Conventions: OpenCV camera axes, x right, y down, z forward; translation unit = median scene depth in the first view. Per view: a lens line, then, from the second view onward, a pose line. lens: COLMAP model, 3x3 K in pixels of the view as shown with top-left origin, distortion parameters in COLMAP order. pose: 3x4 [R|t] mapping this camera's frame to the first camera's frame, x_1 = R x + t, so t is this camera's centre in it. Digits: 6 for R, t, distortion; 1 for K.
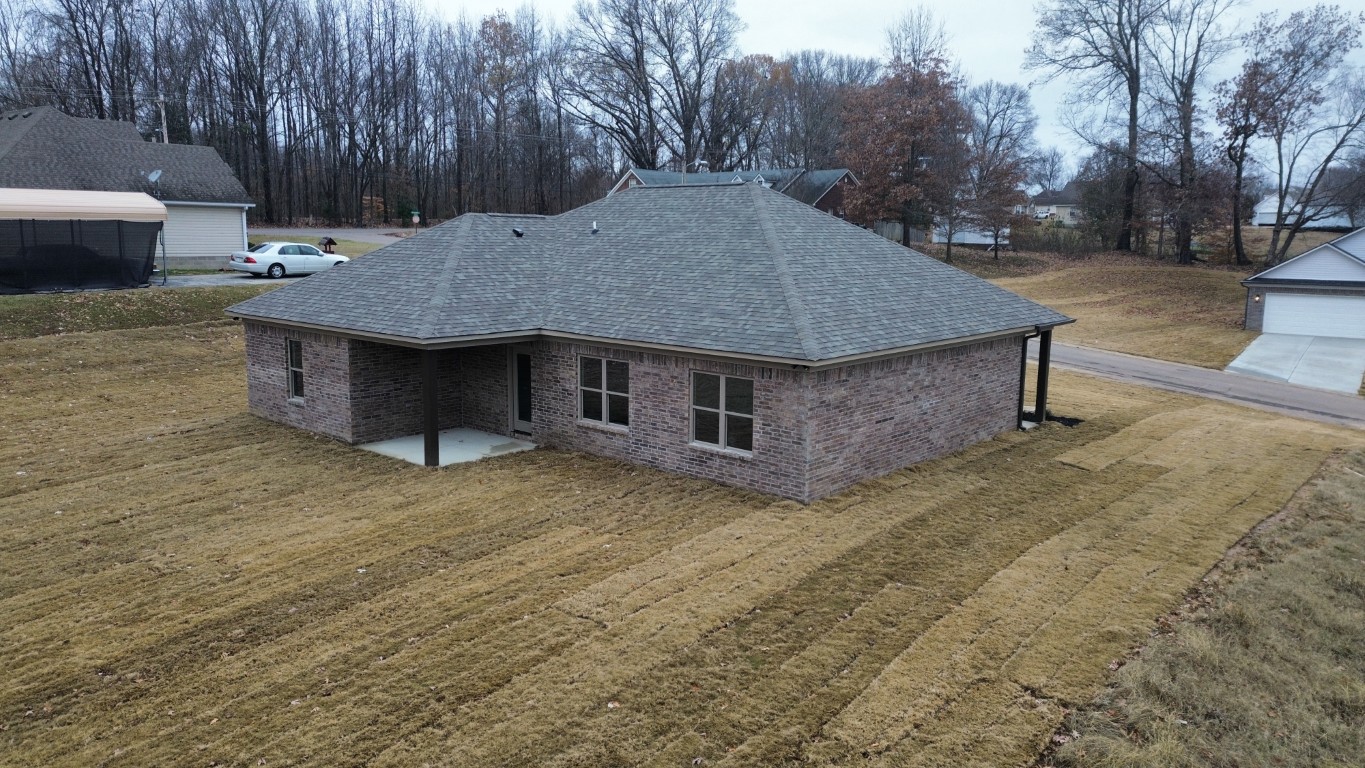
lens RADIAL K [[970.7, 0, 688.8], [0, 970.7, 389.7], [0, 0, 1]] dist [0.049020, -0.016689]
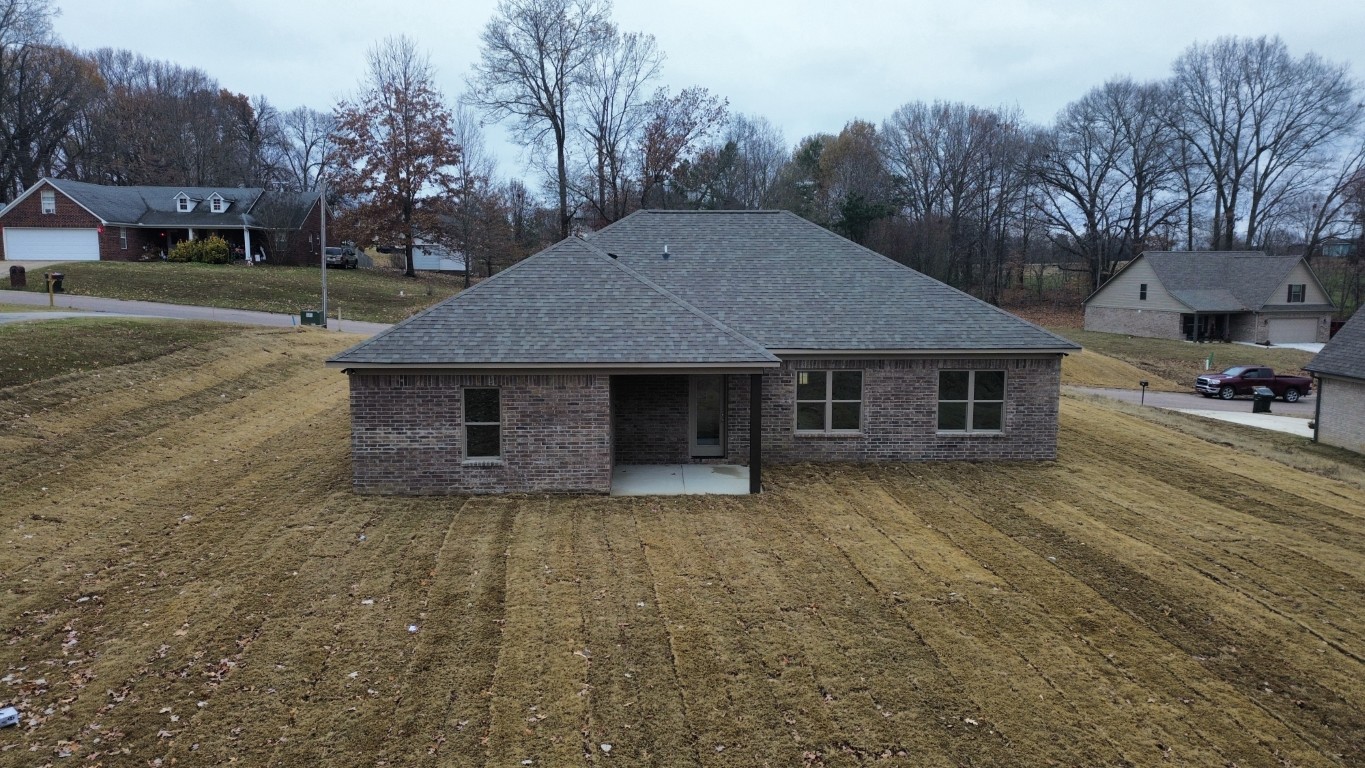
lens RADIAL K [[970.7, 0, 676.8], [0, 970.7, 381.5], [0, 0, 1]] dist [0.049020, -0.016689]
pose [[0.737280, -0.091870, 0.669311, -0.908835], [0.116571, 0.993151, 0.007912, -0.046718], [-0.665454, 0.072188, 0.742940, 0.300692]]
